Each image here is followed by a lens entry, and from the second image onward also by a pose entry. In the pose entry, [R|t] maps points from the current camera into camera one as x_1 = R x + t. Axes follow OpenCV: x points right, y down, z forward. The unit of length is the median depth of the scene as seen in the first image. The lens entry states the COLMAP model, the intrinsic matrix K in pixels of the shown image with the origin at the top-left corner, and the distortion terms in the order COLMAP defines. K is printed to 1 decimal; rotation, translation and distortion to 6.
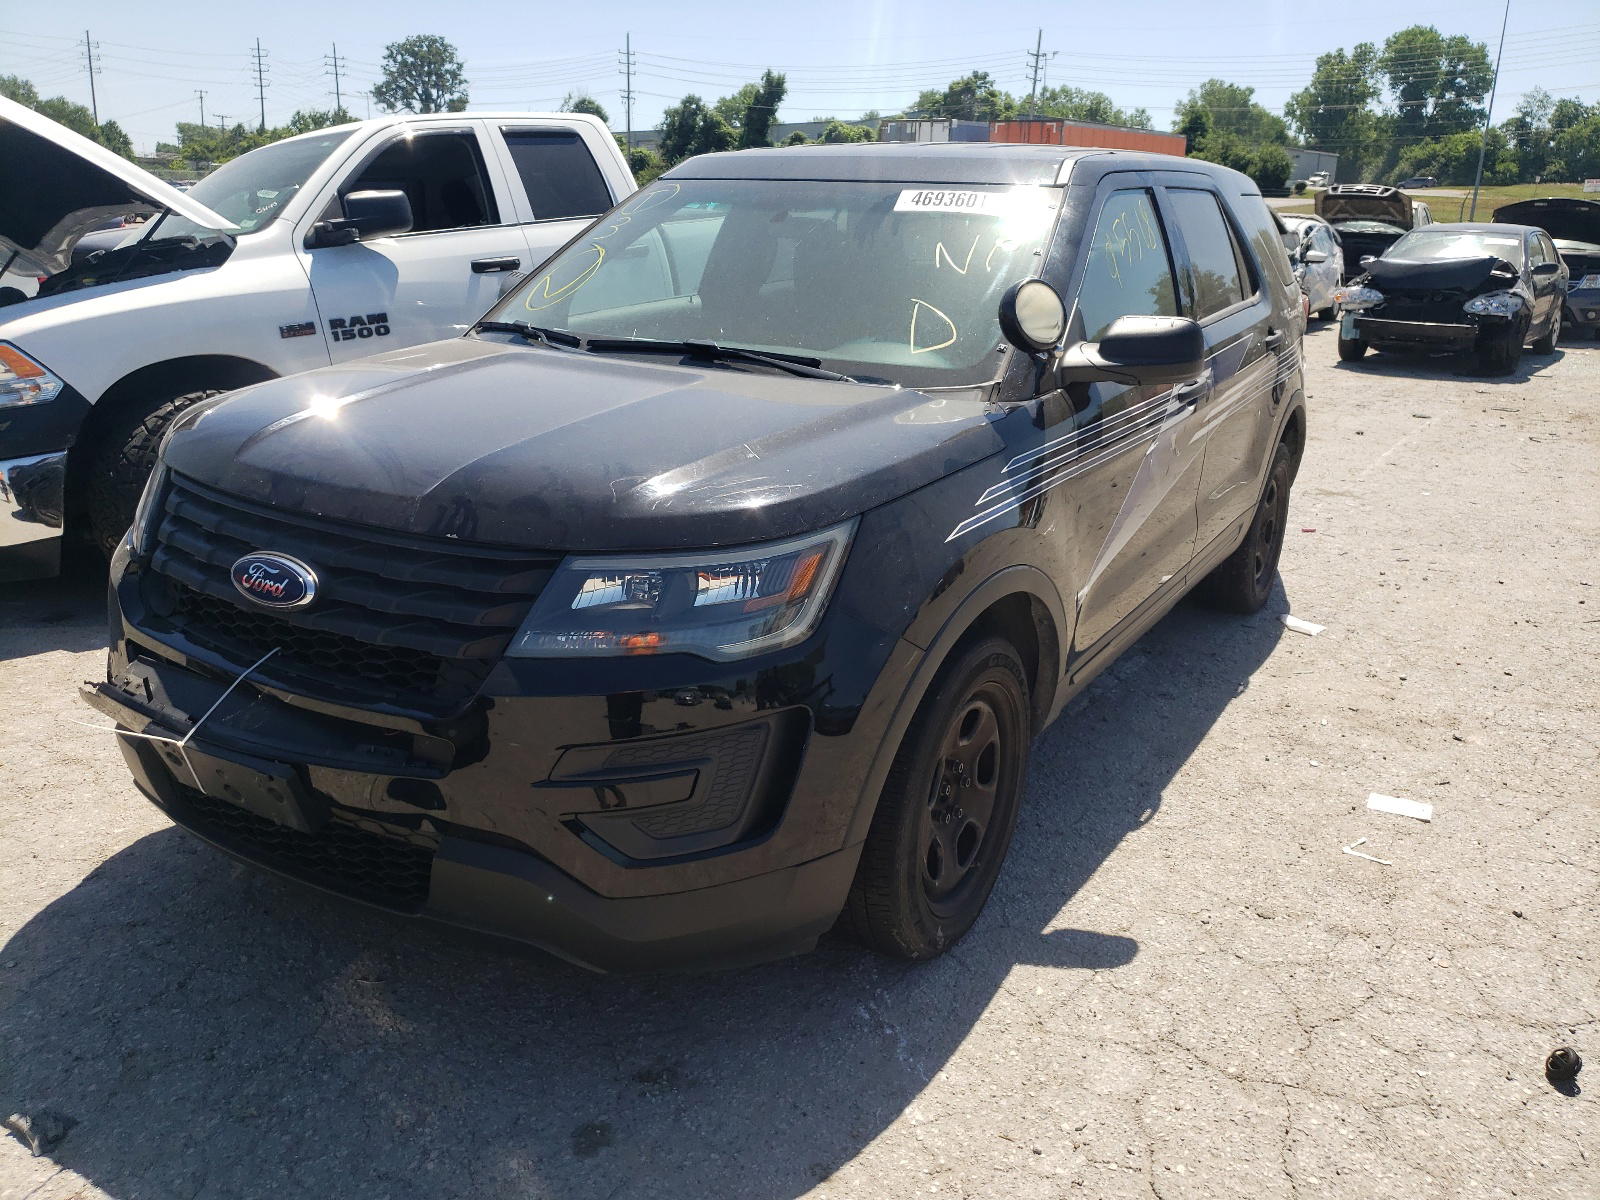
lens RADIAL K [[1276.6, 0, 820.5], [0, 1276.6, 602.4], [0, 0, 1]] dist [0.003545, 0.004221]
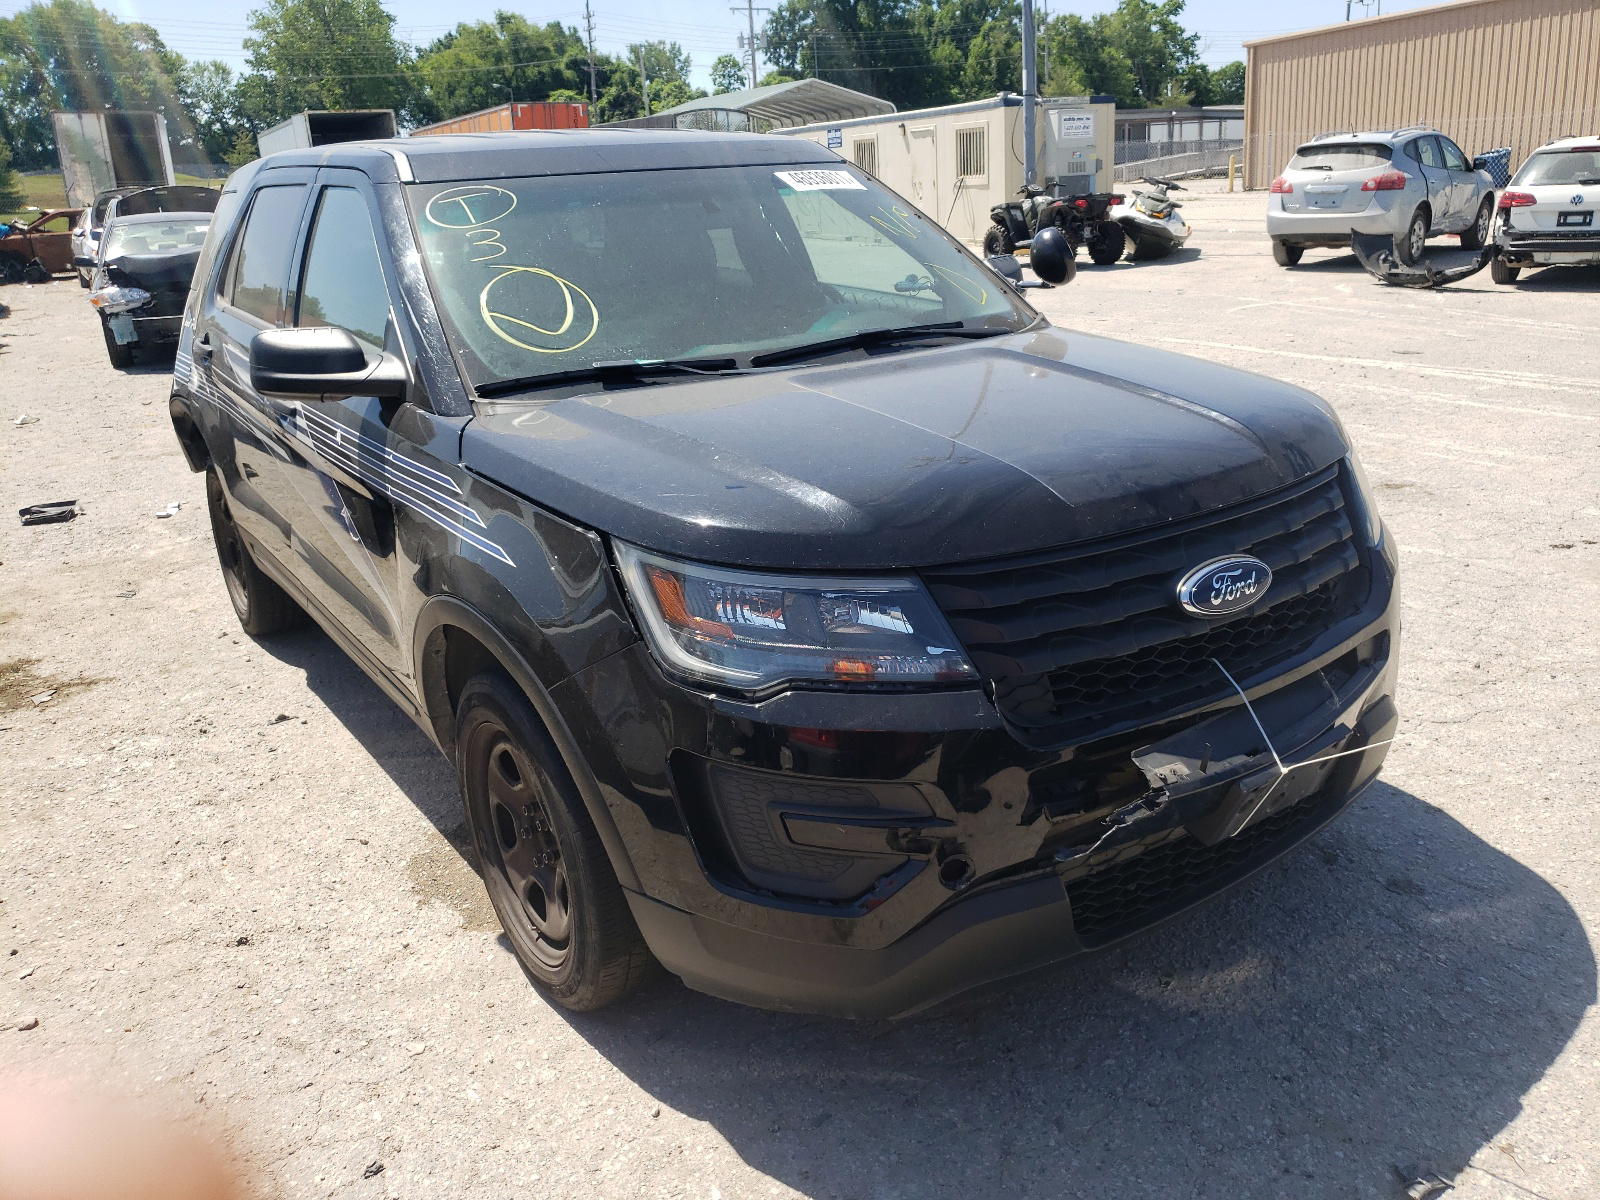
lens RADIAL K [[1227.8, 0, 878.3], [0, 1227.8, 598.8], [0, 0, 1]] dist [0.001995, 0.000457]
pose [[0.383621, -0.348043, 0.855395, -1.160300], [0.333520, 0.915962, 0.223111, -0.264462], [-0.861161, 0.199702, 0.467461, 0.699235]]
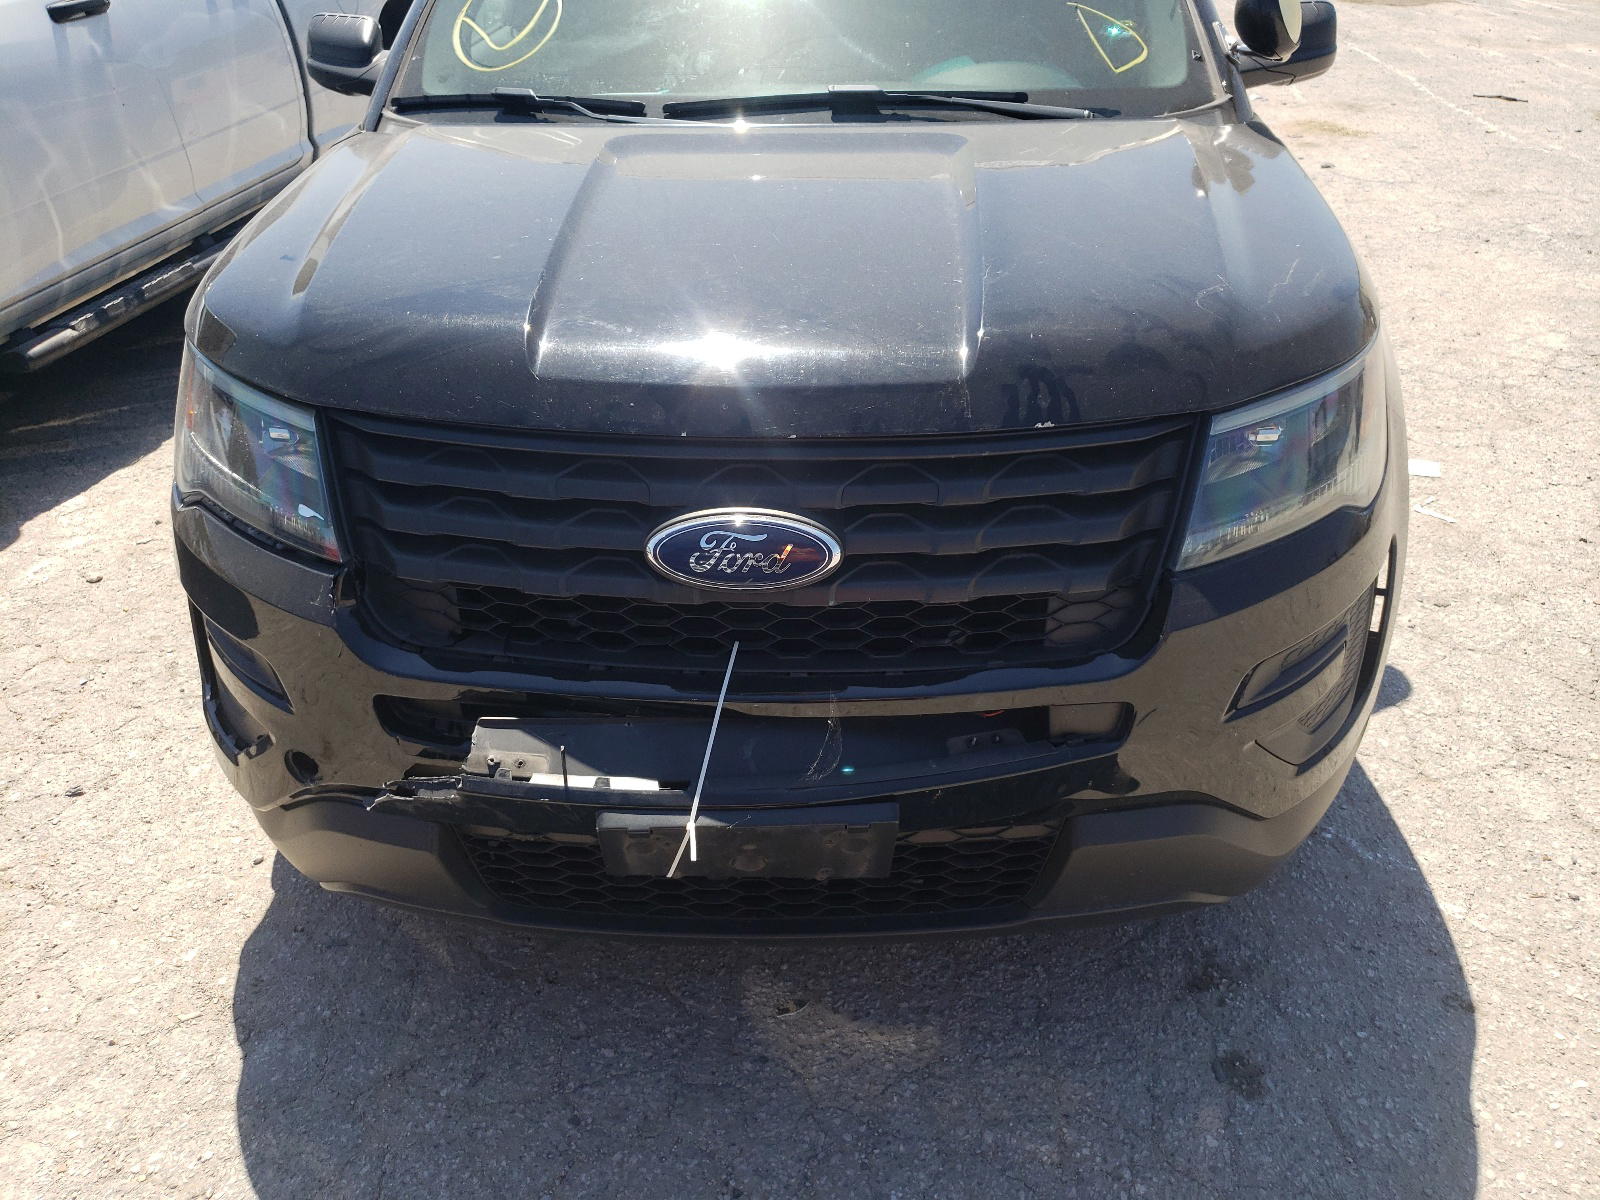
lens RADIAL K [[1276.6, 0, 820.5], [0, 1276.6, 602.4], [0, 0, 1]] dist [0.003545, 0.004221]
pose [[0.876246, -0.279104, 0.392802, -0.577938], [0.186110, 0.947944, 0.258391, -0.135281], [-0.444472, -0.153310, 0.882576, 0.352276]]
